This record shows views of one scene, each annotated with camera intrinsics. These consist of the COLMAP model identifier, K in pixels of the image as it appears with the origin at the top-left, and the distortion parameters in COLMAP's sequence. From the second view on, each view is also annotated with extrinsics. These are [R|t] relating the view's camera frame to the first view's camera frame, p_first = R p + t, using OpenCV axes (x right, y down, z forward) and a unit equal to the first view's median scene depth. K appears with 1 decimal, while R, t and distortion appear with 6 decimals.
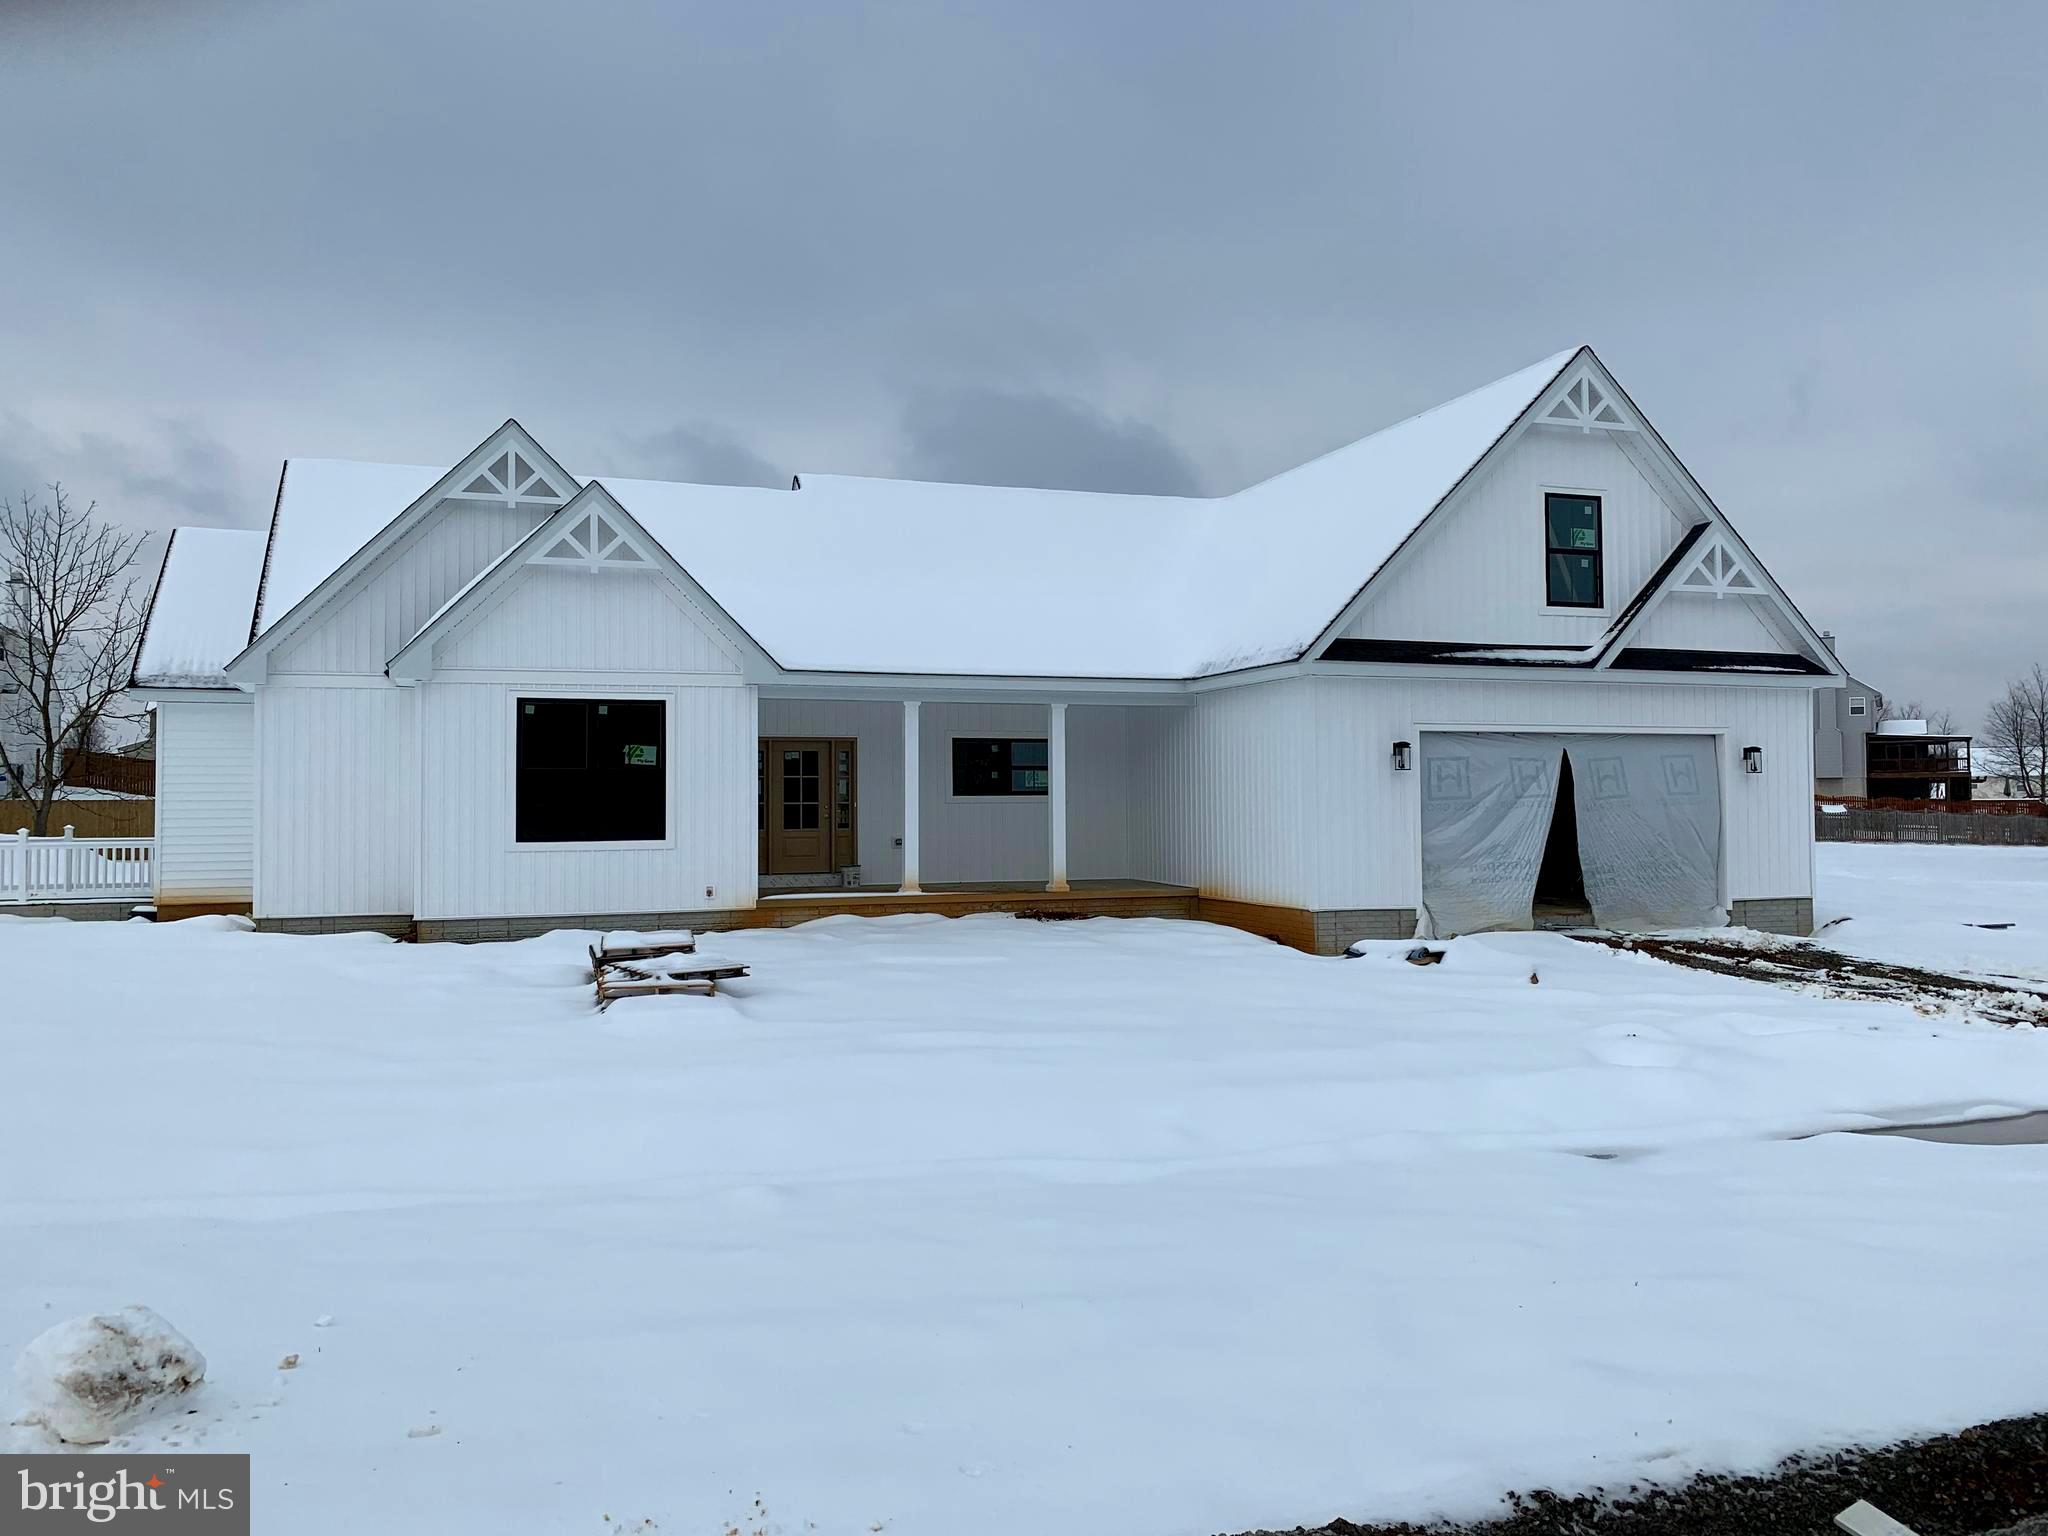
lens RADIAL K [[1563.4, 0, 1015.4], [0, 1563.4, 756.0], [0, 0, 1]] dist [0.027061, -0.033172]
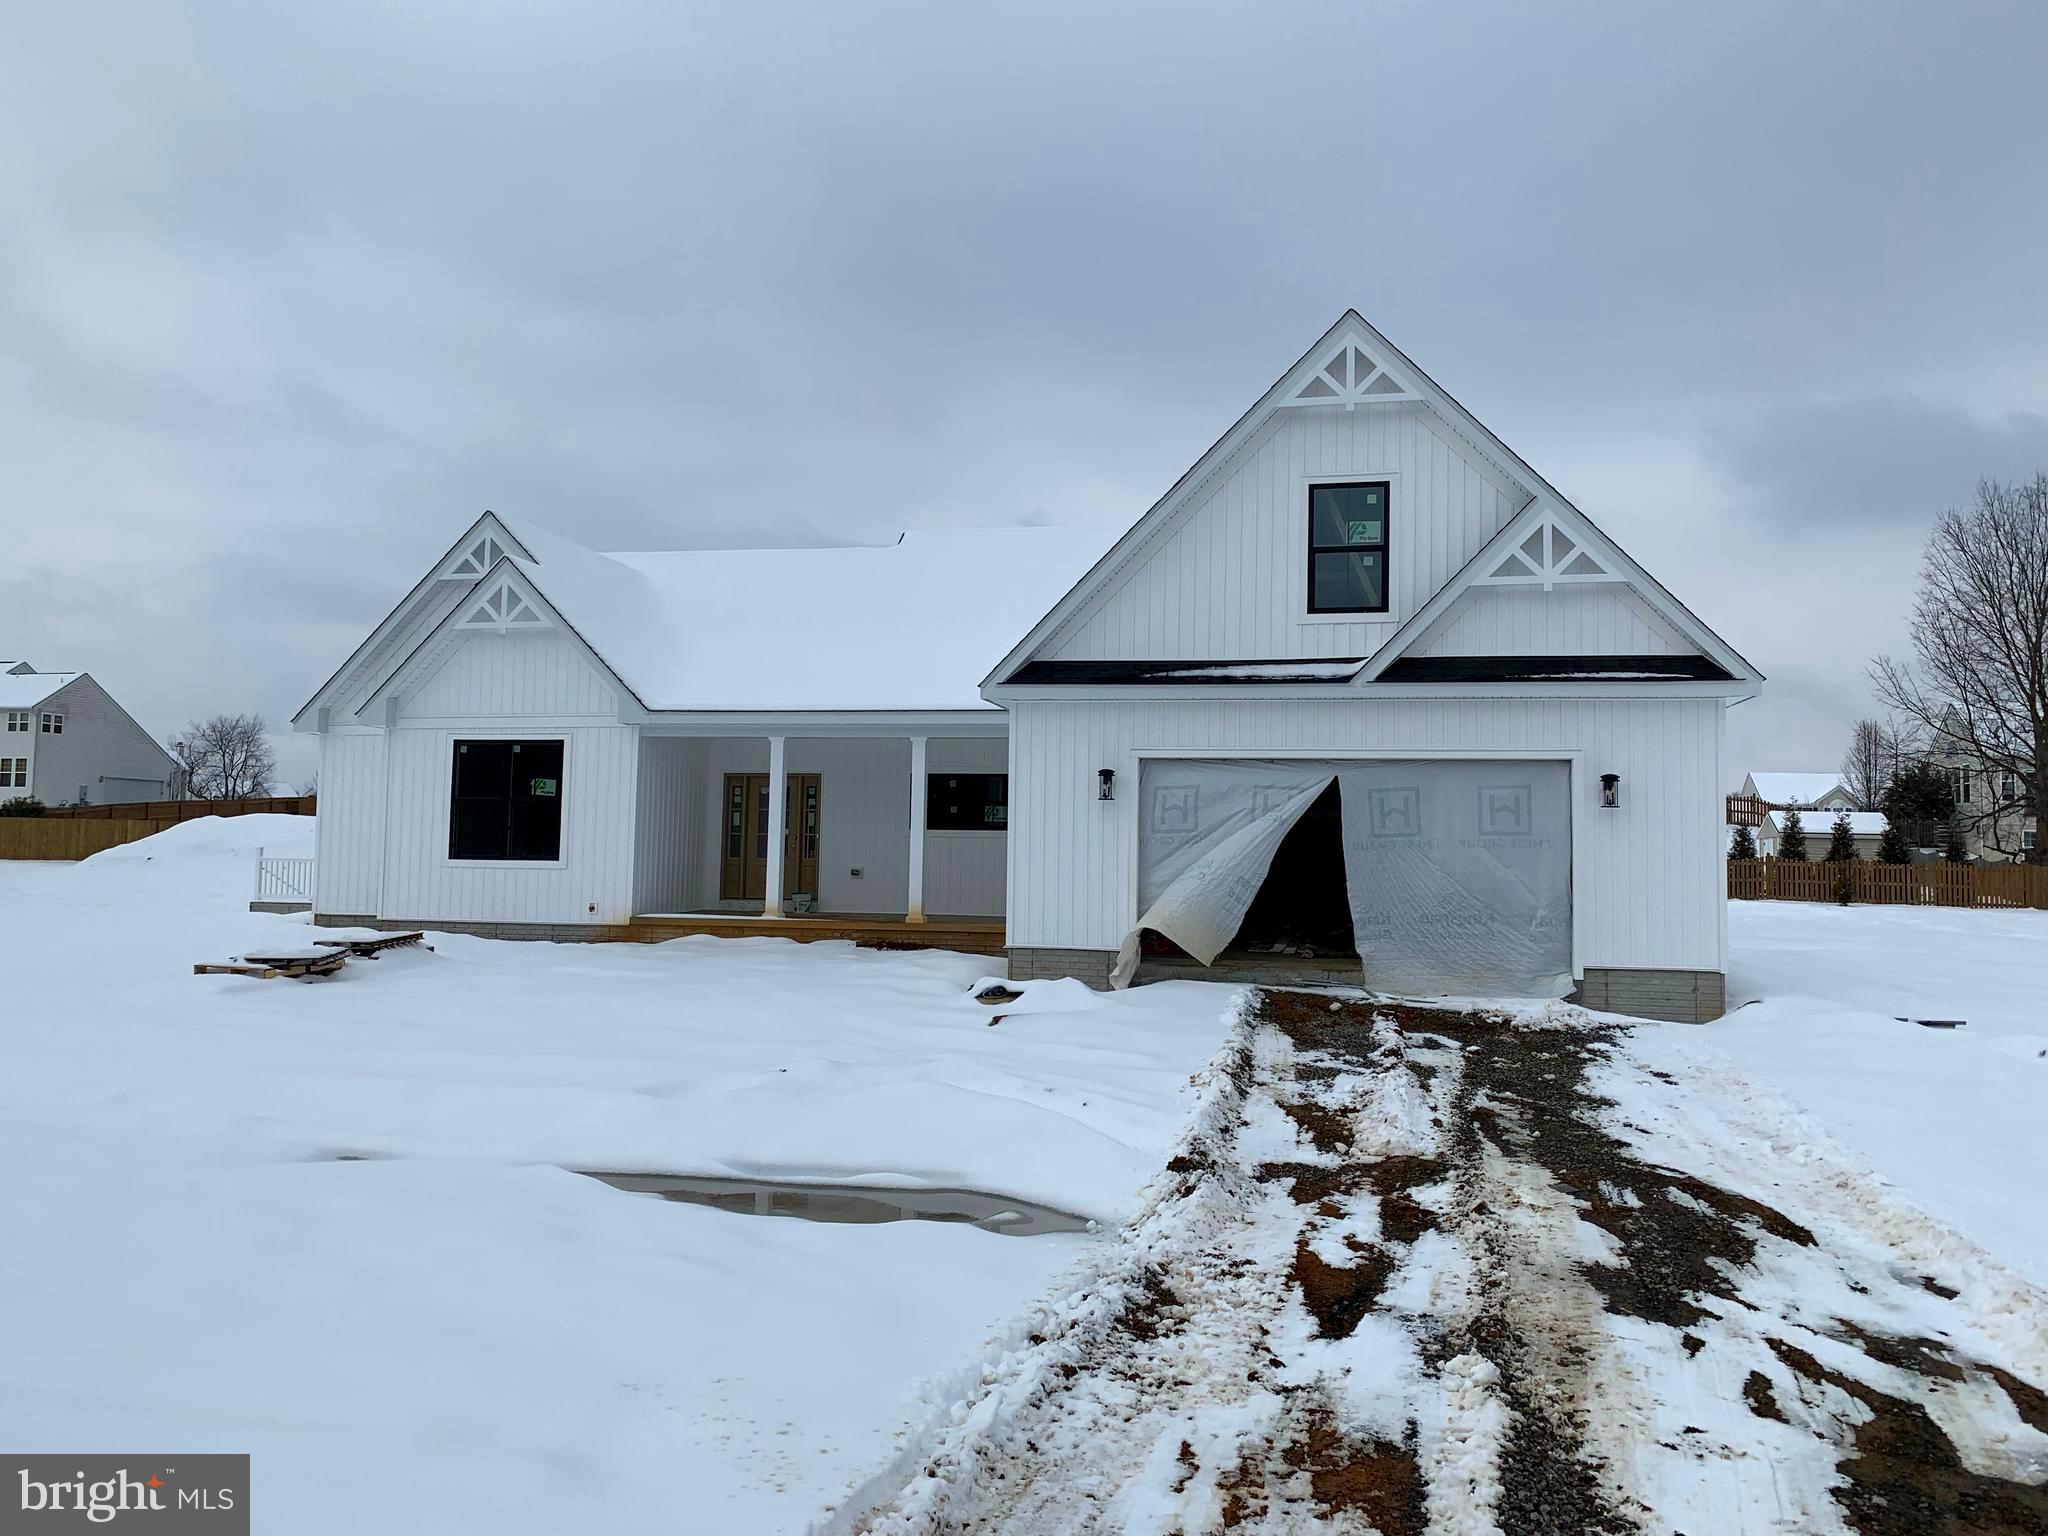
lens RADIAL K [[1563.4, 0, 1021.4], [0, 1563.4, 768.6], [0, 0, 1]] dist [0.027061, -0.033172]
pose [[0.857458, -0.009369, -0.514468, 0.652357], [-0.005626, 0.999604, -0.027582, 0.015445], [0.514523, 0.026545, 0.857066, 0.178557]]
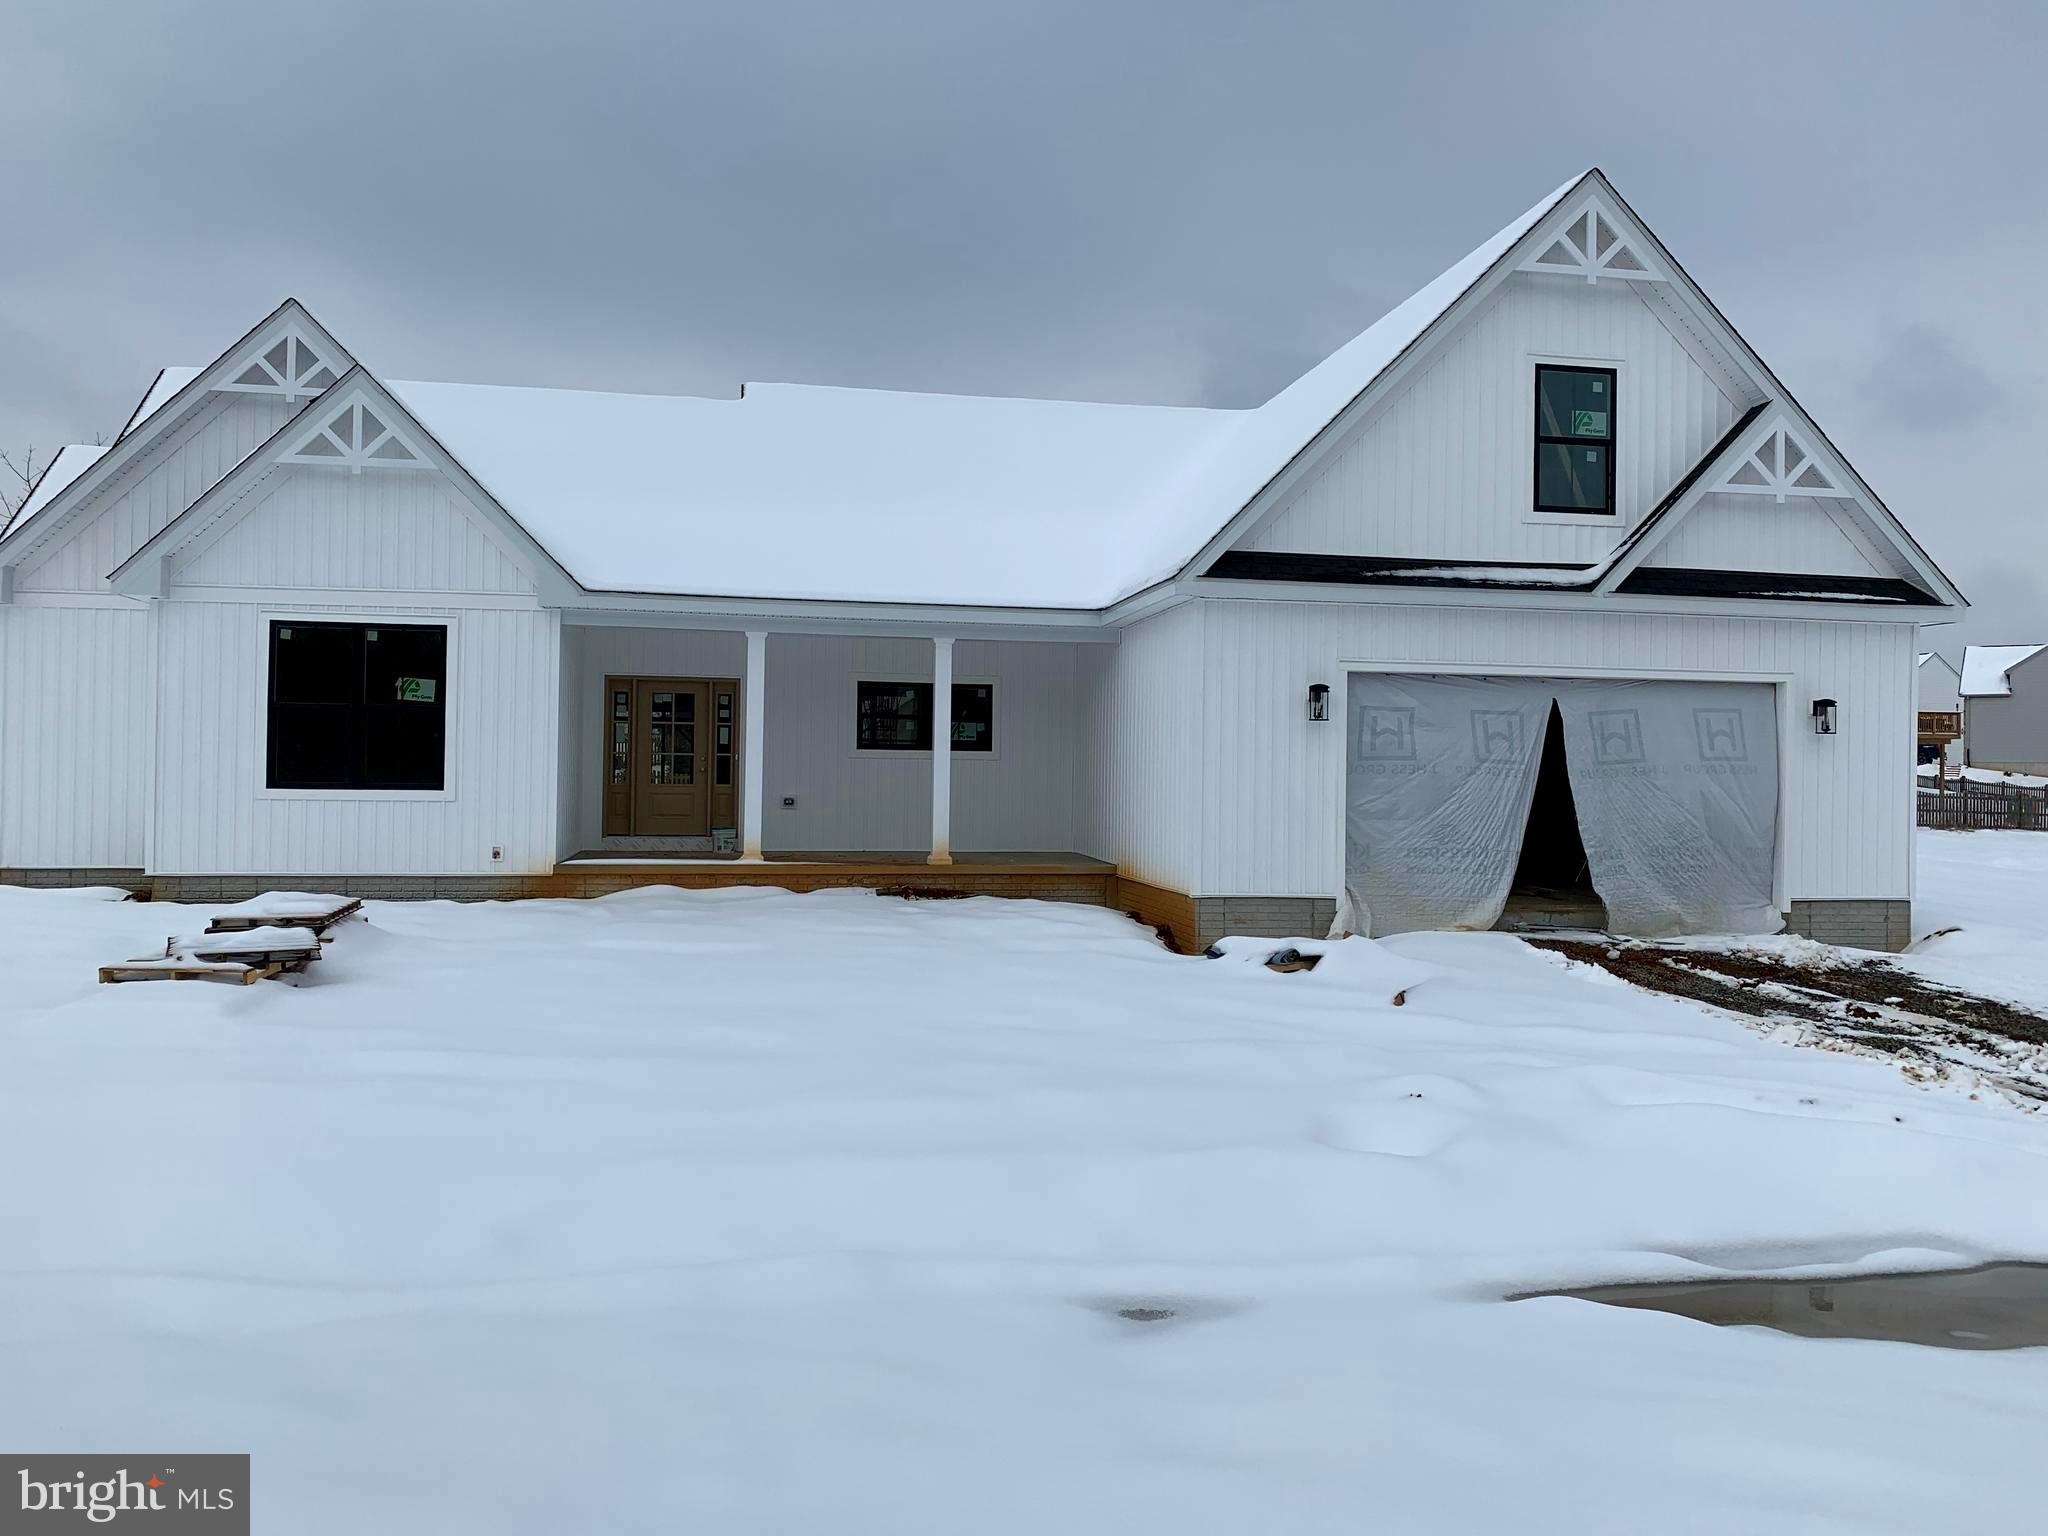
lens RADIAL K [[1563.4, 0, 1034.8], [0, 1563.4, 763.7], [0, 0, 1]] dist [0.027061, -0.033172]
pose [[0.988976, 0.018879, -0.146870, 0.213595], [-0.015444, 0.999581, 0.024498, 0.013172], [0.147271, -0.021960, 0.988852, 0.201169]]
